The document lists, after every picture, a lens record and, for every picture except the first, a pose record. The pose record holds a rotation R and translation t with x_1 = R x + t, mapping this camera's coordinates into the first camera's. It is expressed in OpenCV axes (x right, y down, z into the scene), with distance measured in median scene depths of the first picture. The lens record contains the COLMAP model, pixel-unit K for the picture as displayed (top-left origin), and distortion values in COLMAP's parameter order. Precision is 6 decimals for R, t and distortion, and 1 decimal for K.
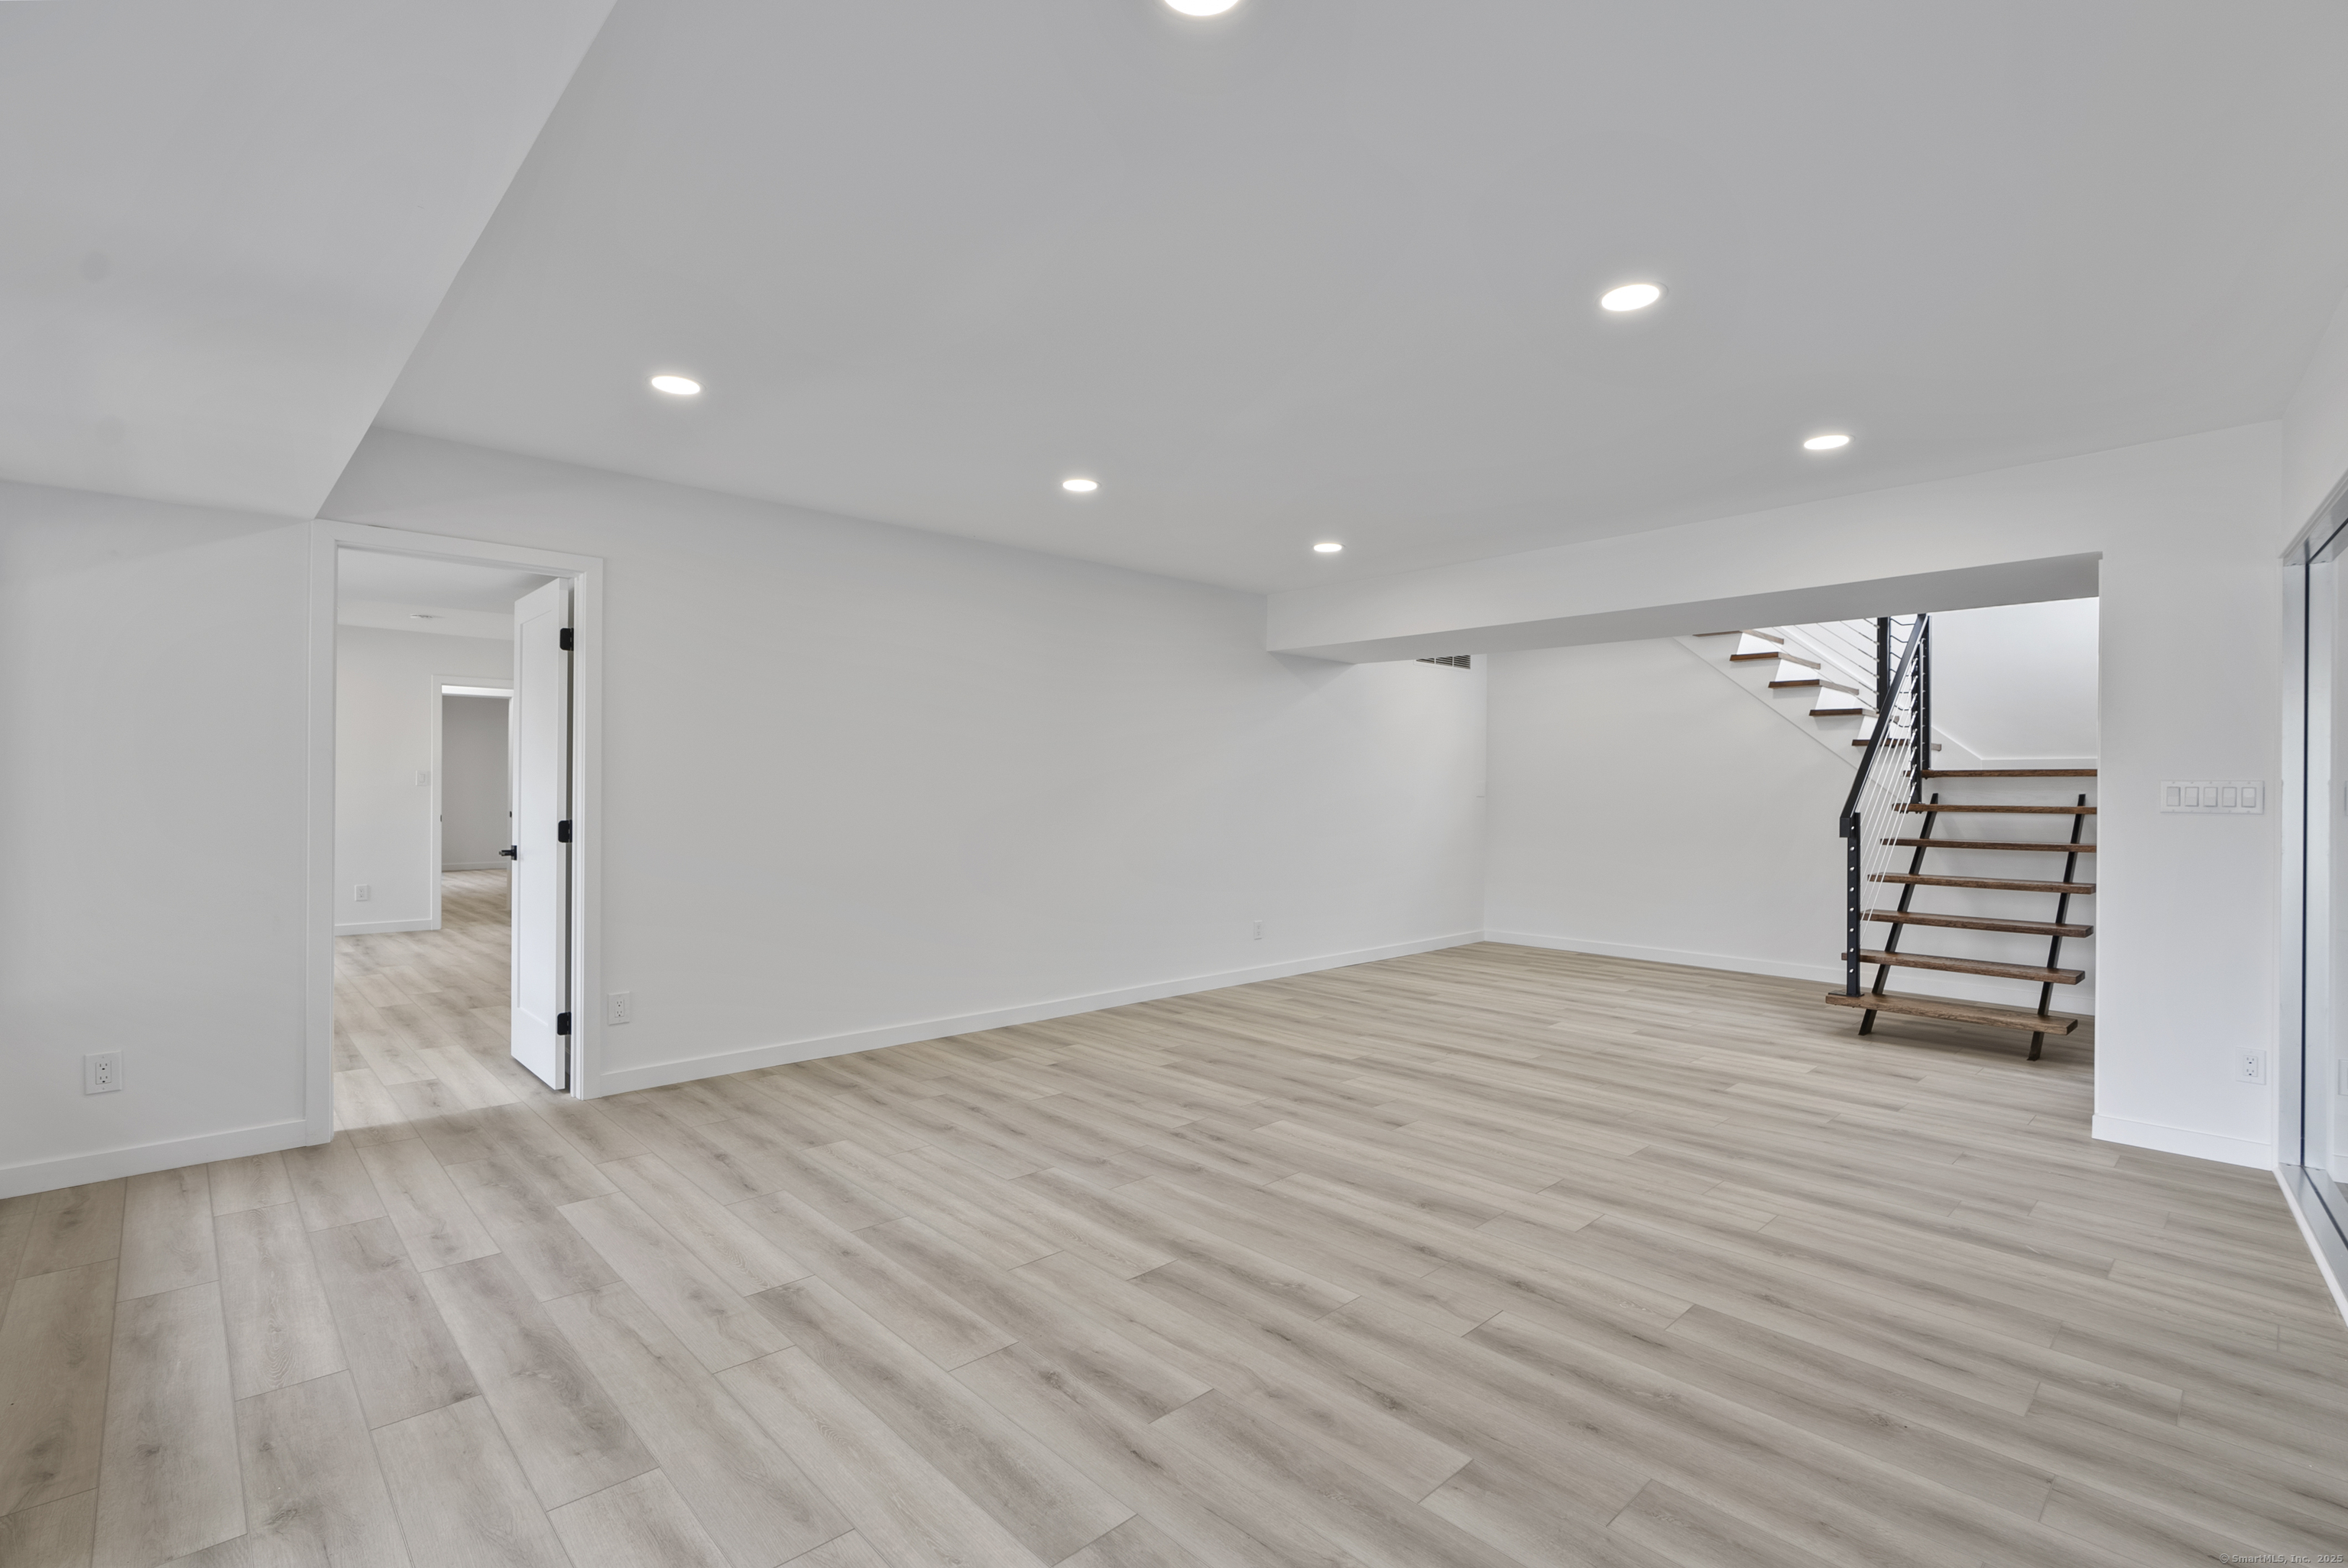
lens RADIAL K [[1069.6, 0, 1176.9], [0, 1069.6, 785.9], [0, 0, 1]] dist [-0.013794, 0.004759]
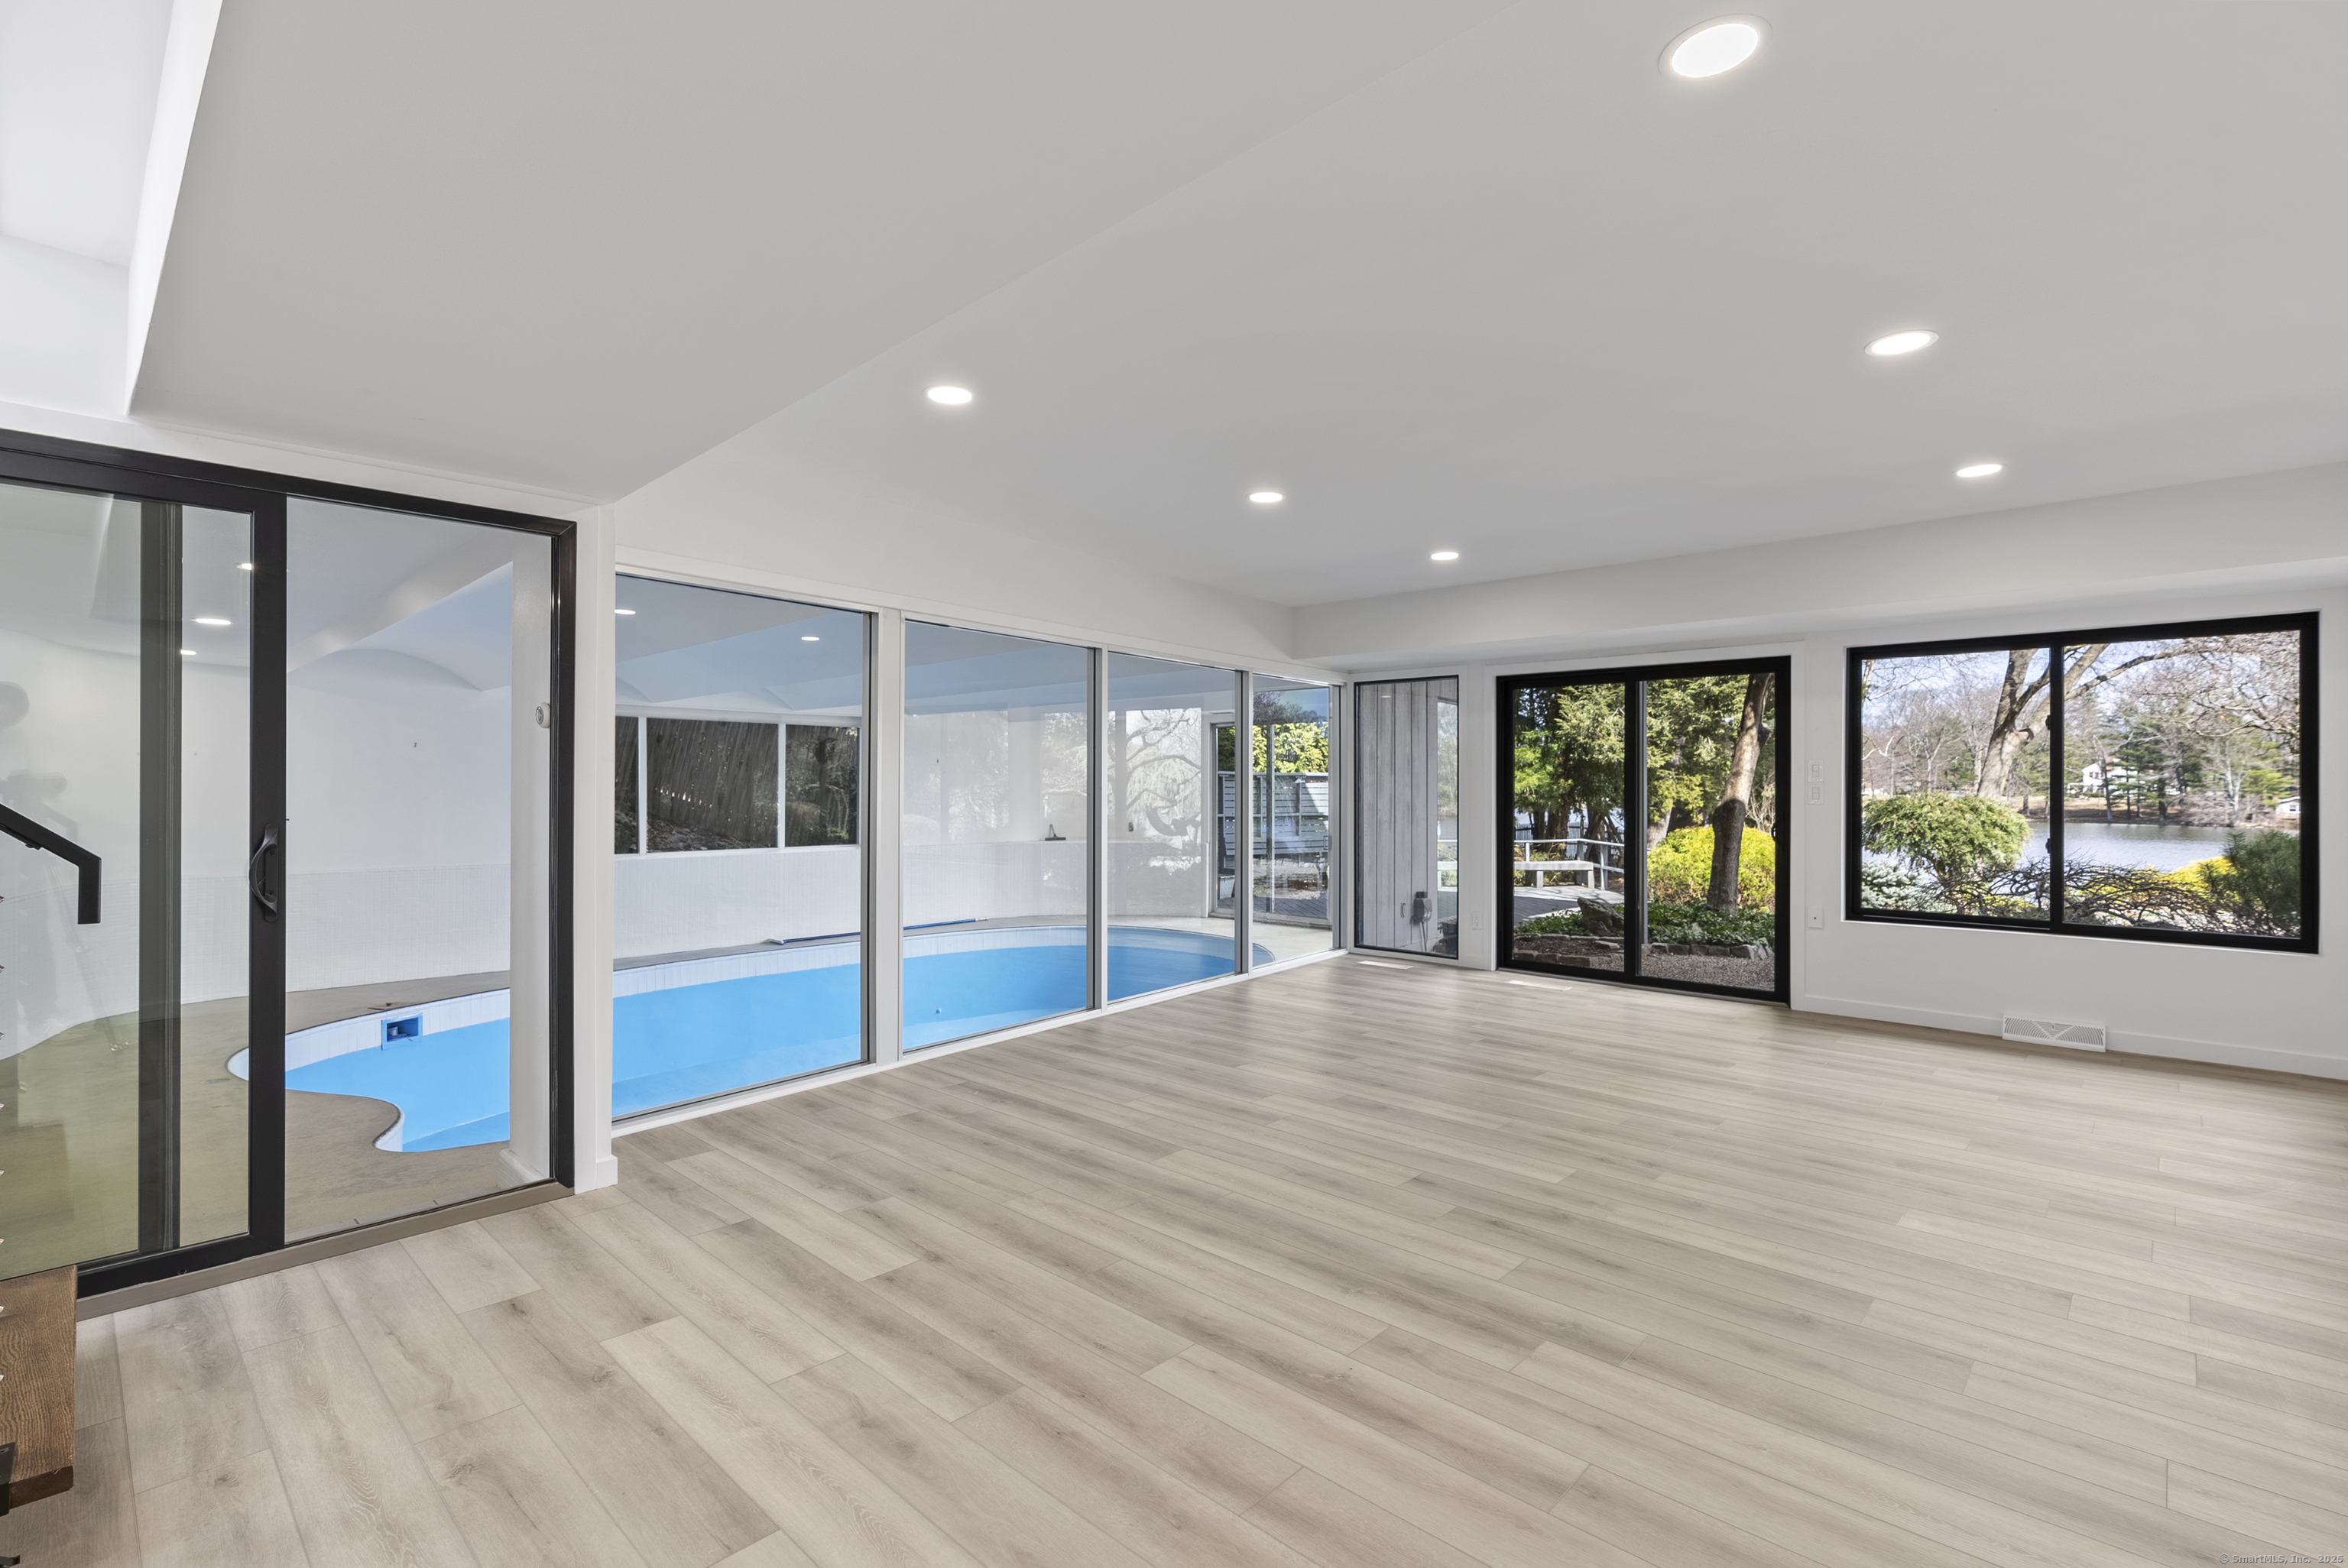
lens RADIAL K [[1069.6, 0, 1176.9], [0, 1069.6, 785.9], [0, 0, 1]] dist [-0.013794, 0.004759]
pose [[-0.998338, -0.011159, -0.056547, 0.450212], [-0.010748, 0.999914, -0.007571, 0.010887], [0.056627, -0.006950, -0.998371, 1.838905]]
